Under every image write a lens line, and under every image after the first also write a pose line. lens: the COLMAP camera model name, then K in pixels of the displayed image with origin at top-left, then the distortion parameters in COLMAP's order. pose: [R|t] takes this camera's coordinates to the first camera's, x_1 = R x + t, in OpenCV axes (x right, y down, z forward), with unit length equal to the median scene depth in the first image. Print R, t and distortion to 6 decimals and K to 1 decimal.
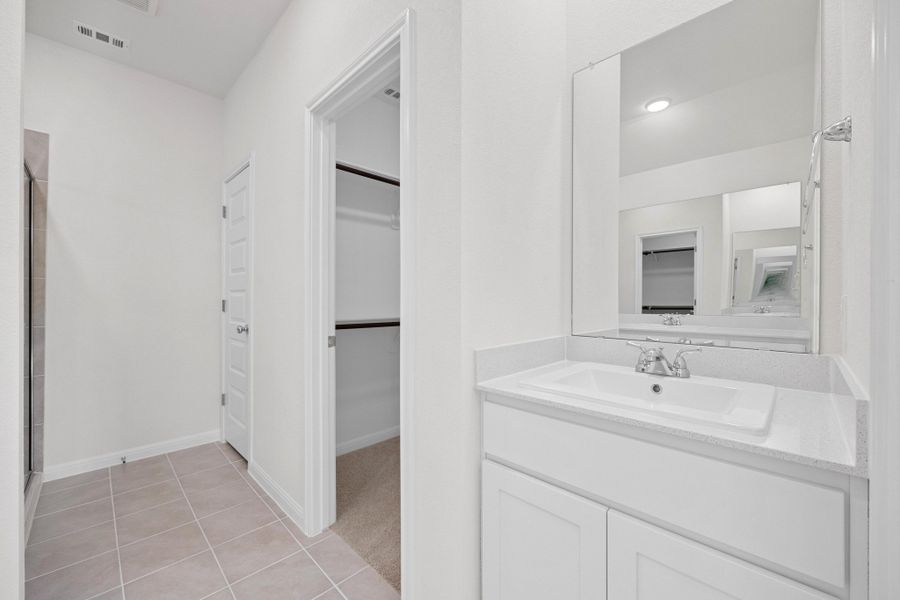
lens RADIAL K [[357.5, 0, 450.0], [0, 357.5, 300.0], [0, 0, 1]] dist [-0.002060, -0.000099]
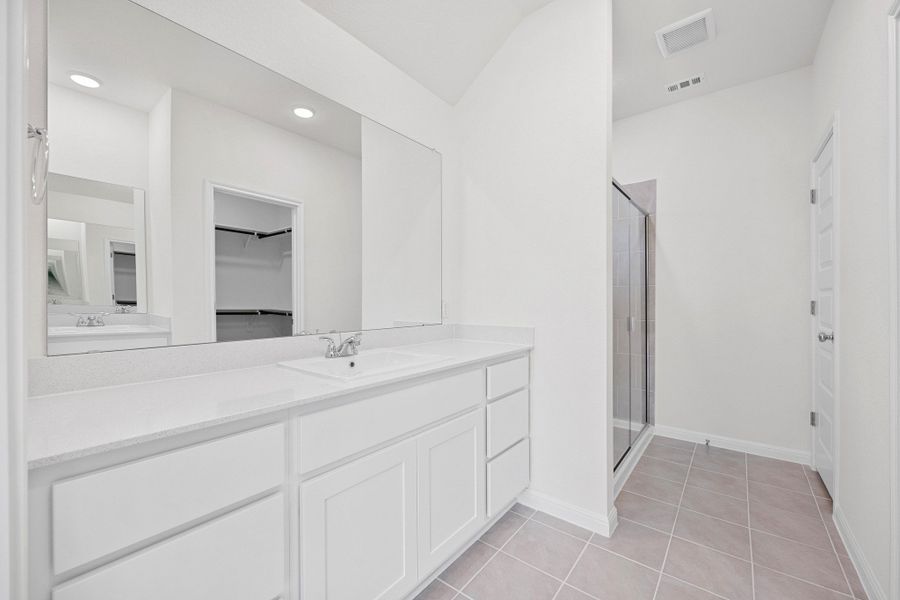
lens RADIAL K [[356.0, 0, 455.8], [0, 356.0, 301.8], [0, 0, 1]] dist [-0.001625, -0.000254]
pose [[0.121299, -0.000709, -0.992616, 0.116310], [0.003023, 0.999995, -0.000345, -0.000146], [0.992611, -0.002959, 0.121301, 0.070972]]
